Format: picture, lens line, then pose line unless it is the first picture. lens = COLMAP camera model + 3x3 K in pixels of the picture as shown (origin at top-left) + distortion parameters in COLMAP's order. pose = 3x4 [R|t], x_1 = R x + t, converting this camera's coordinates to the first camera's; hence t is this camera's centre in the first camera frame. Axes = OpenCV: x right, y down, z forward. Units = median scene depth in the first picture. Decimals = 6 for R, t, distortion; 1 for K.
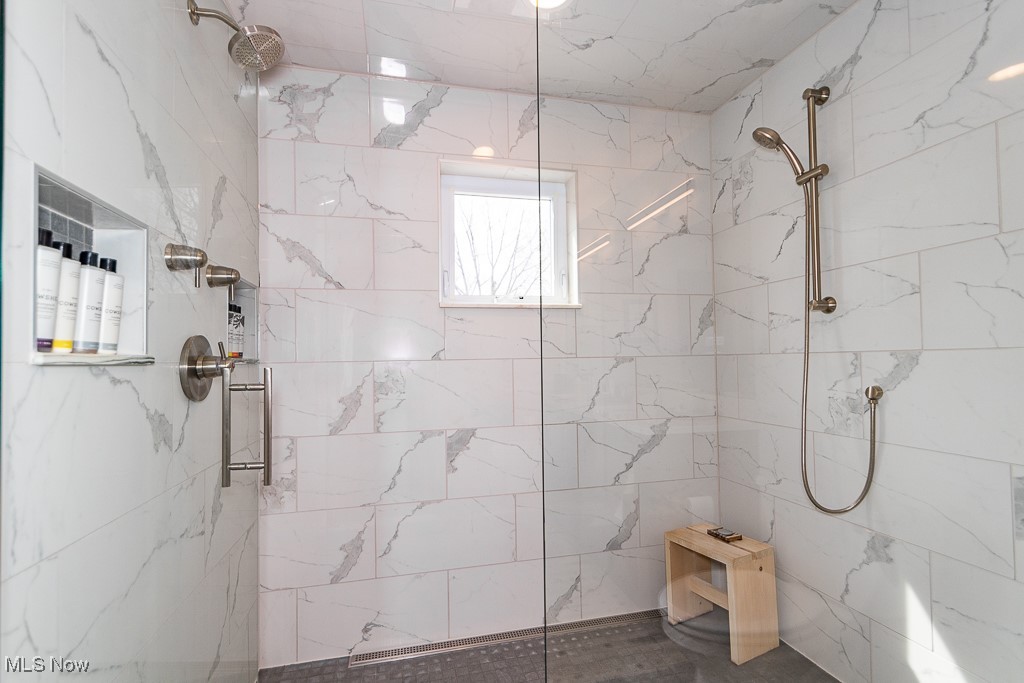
lens RADIAL K [[478.3, 0, 512.0], [0, 478.3, 341.5], [0, 0, 1]] dist [-0.001739, -0.000335]
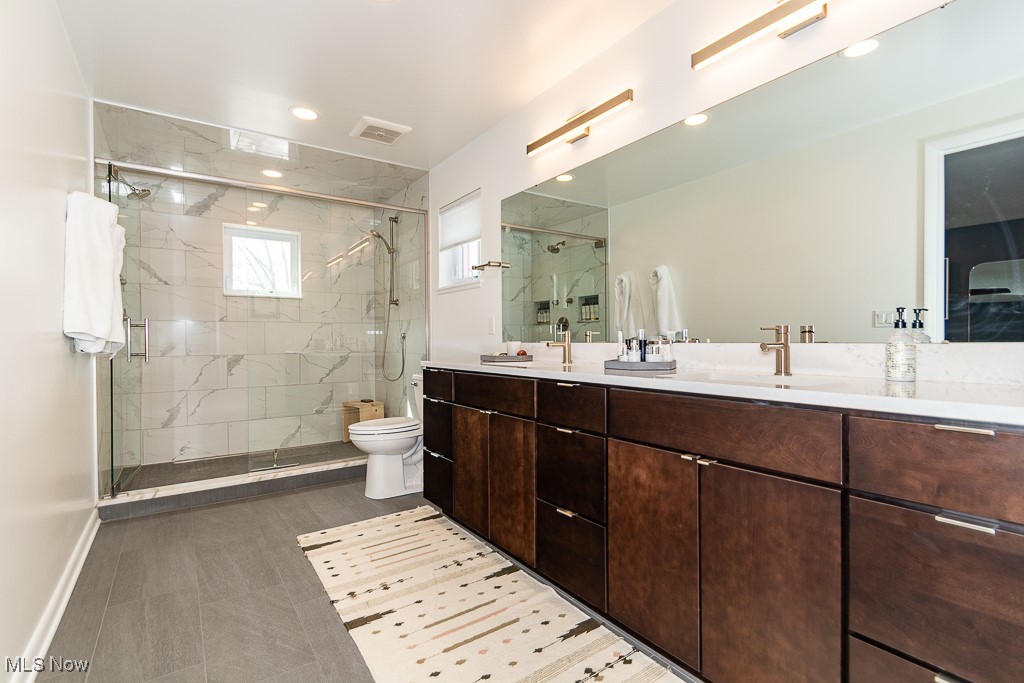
lens RADIAL K [[464.3, 0, 513.8], [0, 464.3, 344.3], [0, 0, 1]] dist [0.003457, -0.009062]
pose [[0.927257, 0.007950, 0.374340, 0.260373], [-0.022388, 0.999163, 0.034237, 0.041242], [-0.373754, -0.040127, 0.926659, -1.321502]]
